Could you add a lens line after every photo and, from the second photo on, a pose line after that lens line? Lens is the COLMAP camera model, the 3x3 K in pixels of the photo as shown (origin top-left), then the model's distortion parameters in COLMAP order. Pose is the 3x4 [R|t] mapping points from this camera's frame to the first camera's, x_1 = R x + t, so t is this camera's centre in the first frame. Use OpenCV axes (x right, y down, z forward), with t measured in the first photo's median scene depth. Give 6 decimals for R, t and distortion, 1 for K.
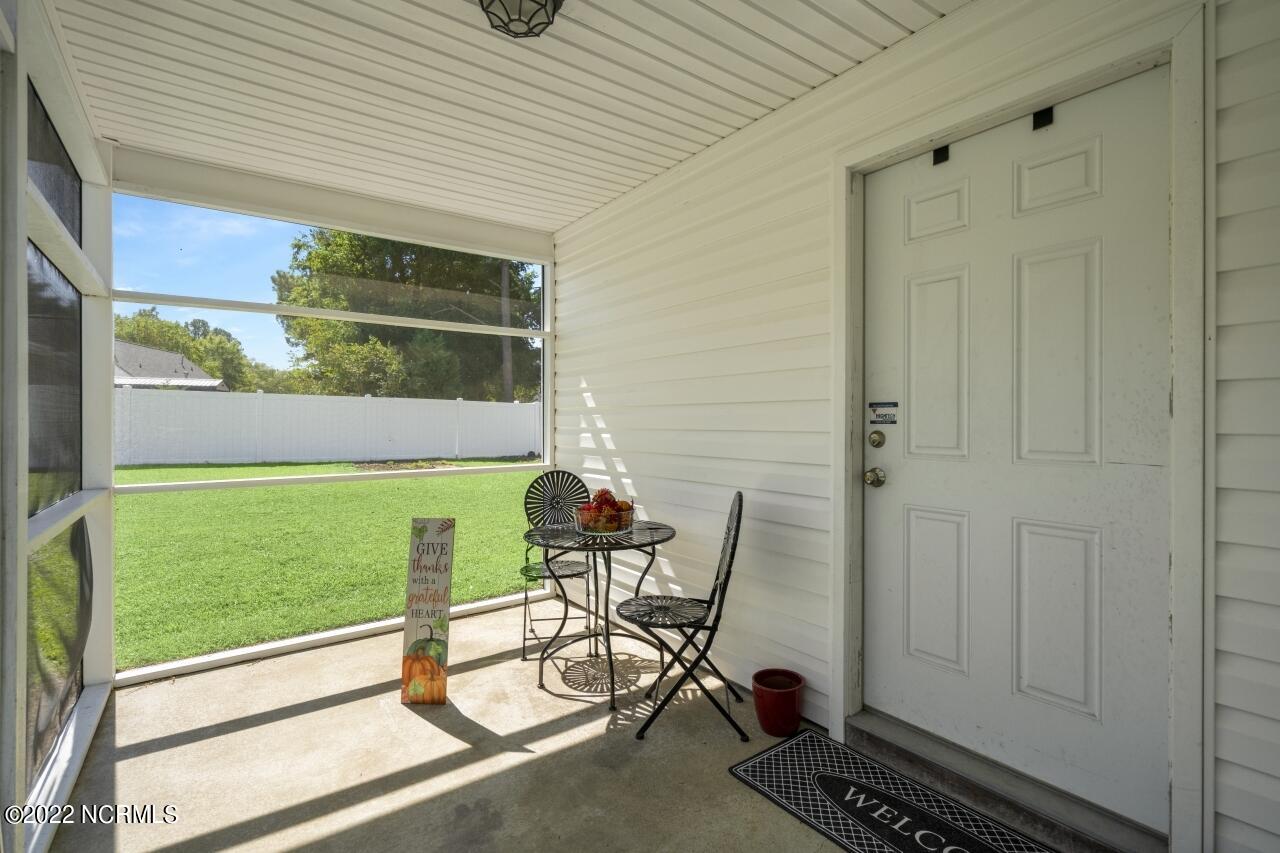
lens RADIAL K [[592.3, 0, 632.7], [0, 592.3, 425.6], [0, 0, 1]] dist [-0.001019, 0.001331]
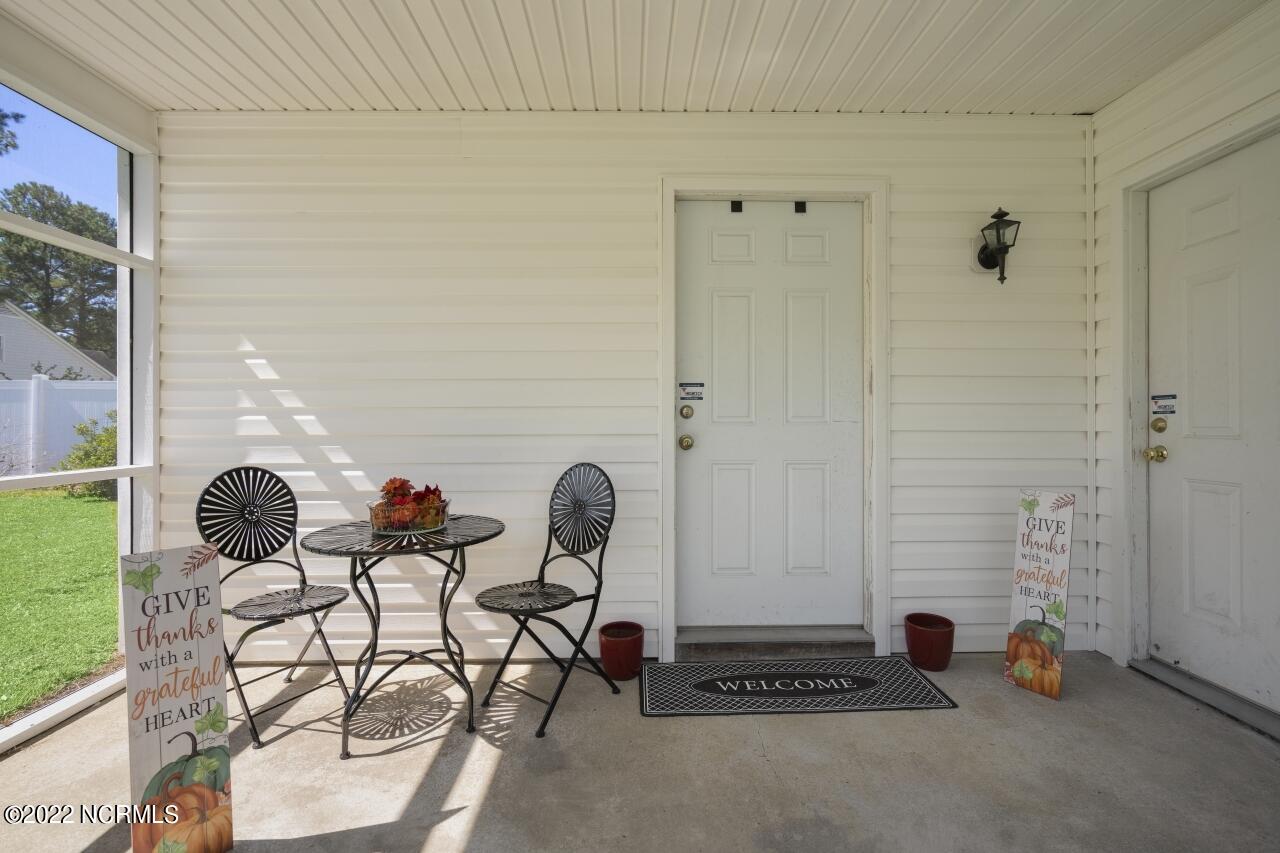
lens RADIAL K [[592.3, 0, 632.7], [0, 592.3, 425.6], [0, 0, 1]] dist [-0.001019, 0.001331]
pose [[0.566924, -0.005349, 0.823753, -0.606057], [0.009746, 0.999952, -0.000214, 0.044235], [-0.823712, 0.008149, 0.566949, 0.327994]]
